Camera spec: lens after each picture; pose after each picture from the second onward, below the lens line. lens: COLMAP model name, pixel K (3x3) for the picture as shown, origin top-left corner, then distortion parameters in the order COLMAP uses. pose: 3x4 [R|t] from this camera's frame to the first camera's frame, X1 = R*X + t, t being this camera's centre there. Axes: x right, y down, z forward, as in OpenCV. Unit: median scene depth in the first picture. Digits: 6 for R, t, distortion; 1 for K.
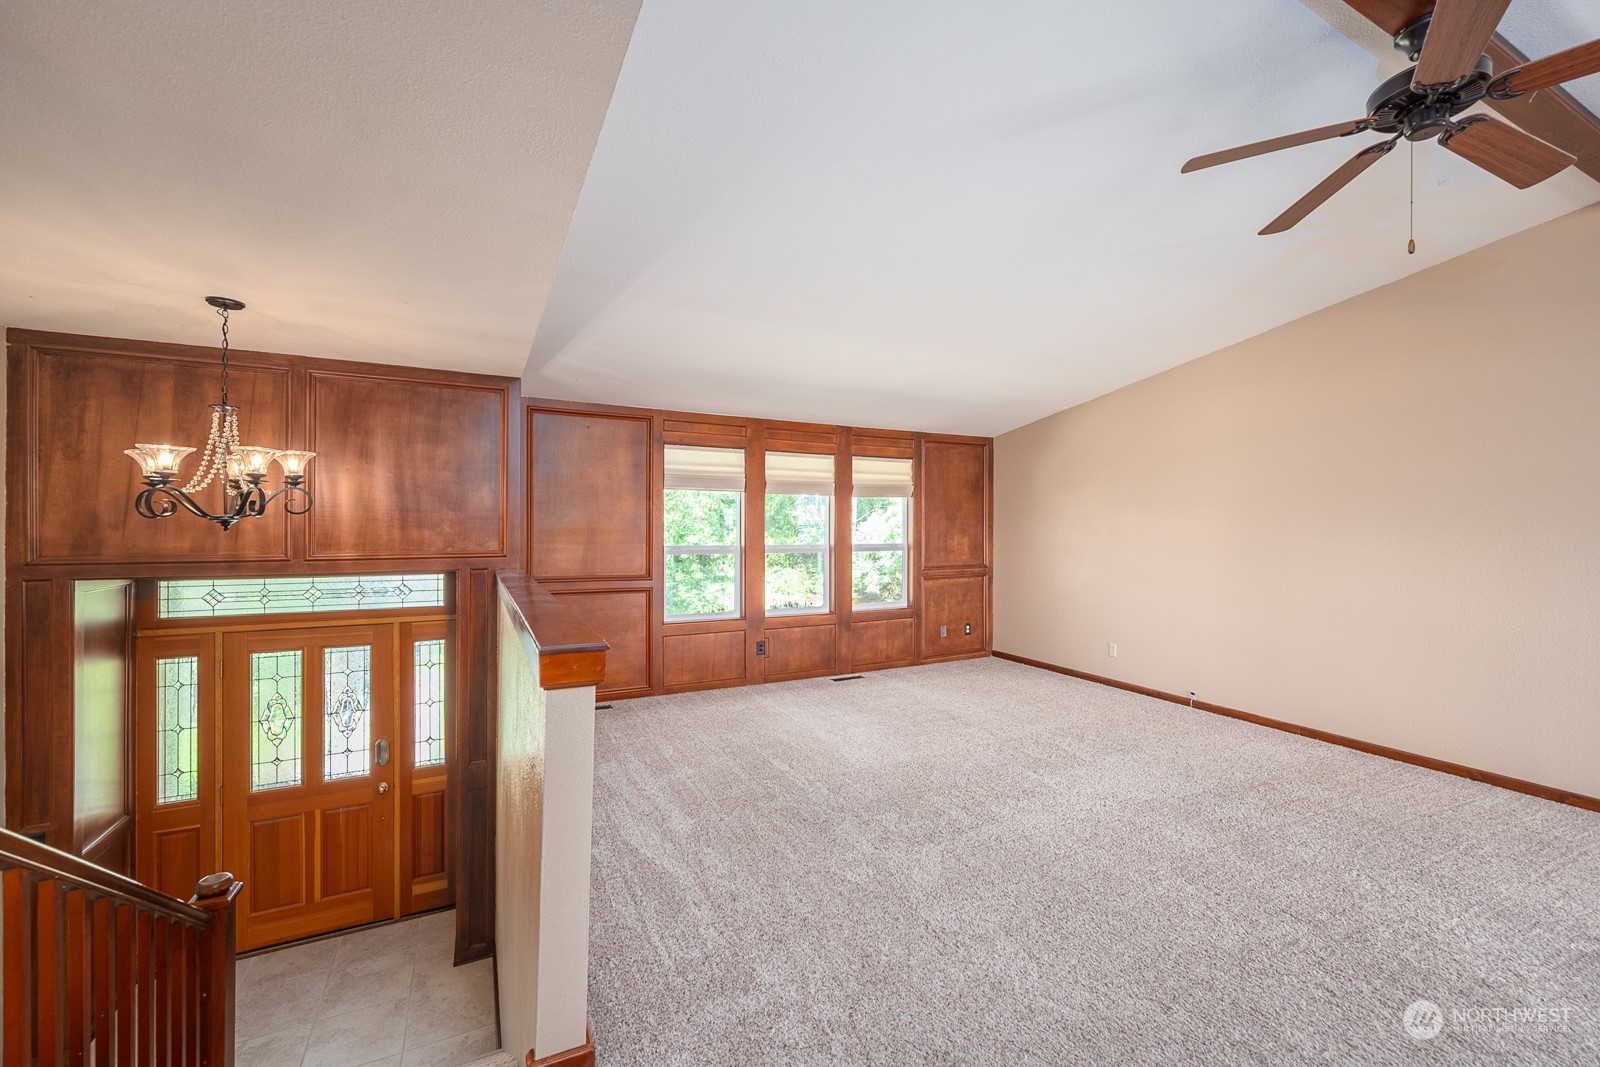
lens RADIAL K [[649.7, 0, 798.4], [0, 649.7, 521.1], [0, 0, 1]] dist [-0.002075, -0.000361]
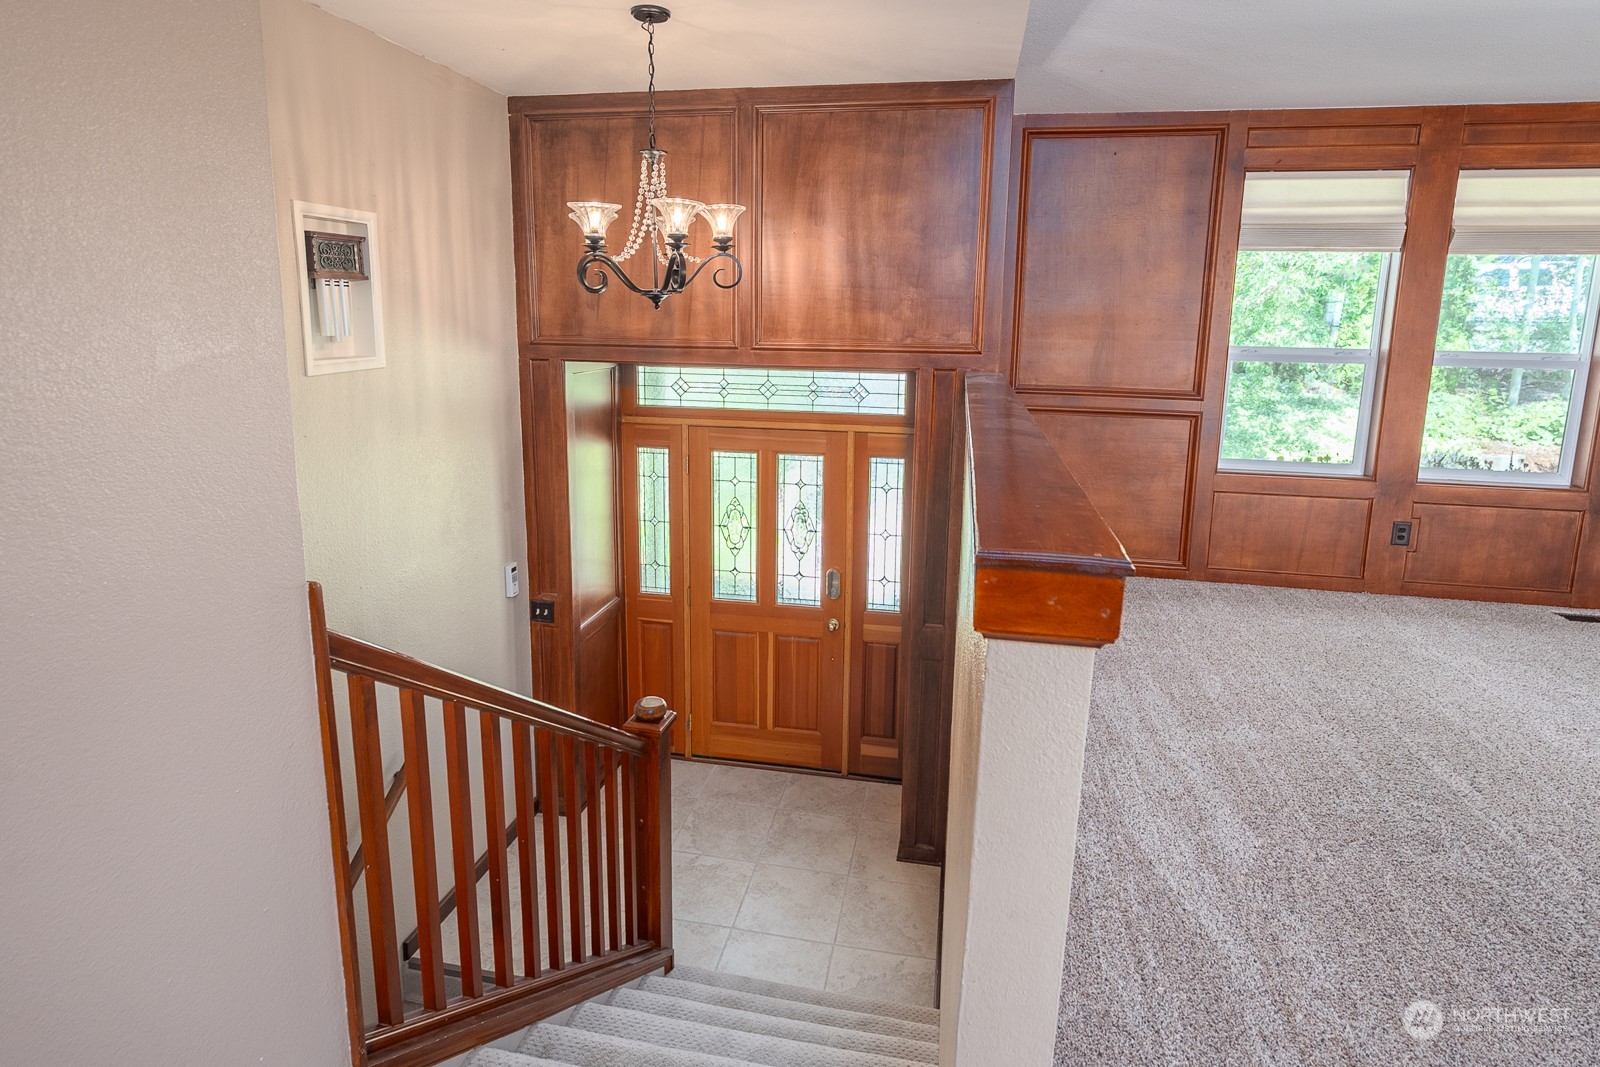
lens RADIAL K [[792.3, 0, 795.0], [0, 792.3, 441.8], [0, 0, 1]] dist [-0.001962, 0.000017]
pose [[0.776721, 0.105719, -0.620909, -0.072476], [-0.005943, 0.986999, 0.160617, 0.014030], [0.629817, -0.121064, 0.767251, 0.226843]]
